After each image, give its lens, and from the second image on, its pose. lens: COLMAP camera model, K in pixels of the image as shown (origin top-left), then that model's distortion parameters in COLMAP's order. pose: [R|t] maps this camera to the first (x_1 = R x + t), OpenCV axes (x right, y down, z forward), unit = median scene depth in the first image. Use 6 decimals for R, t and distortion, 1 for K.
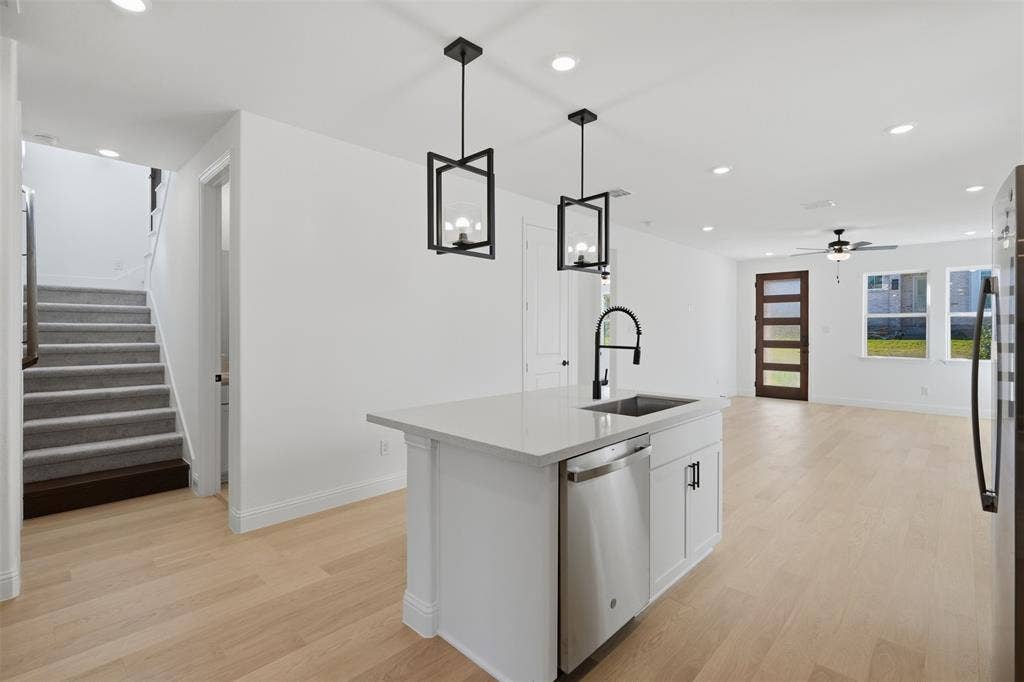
lens RADIAL K [[463.9, 0, 512.0], [0, 463.9, 341.0], [0, 0, 1]] dist [-0.001371, -0.000120]
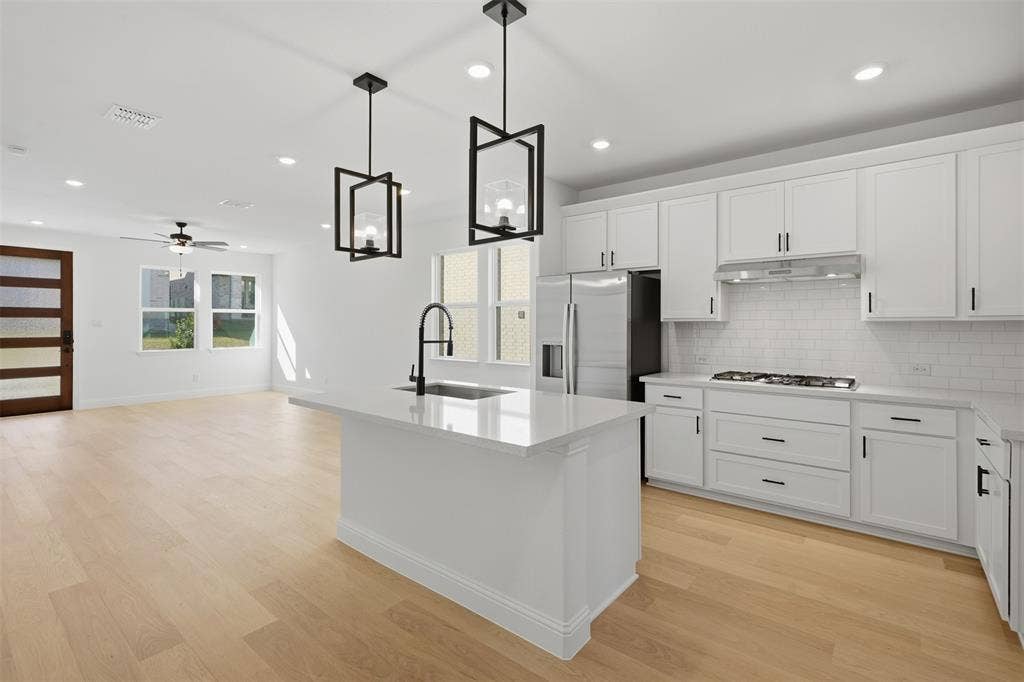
lens RADIAL K [[475.0, 0, 512.8], [0, 475.0, 325.3], [0, 0, 1]] dist [0.000052, 0.000008]
pose [[-0.082554, -0.003523, 0.996580, -0.358077], [0.021716, 0.999750, 0.005333, -0.010904], [-0.996350, 0.022082, -0.082457, 0.379013]]
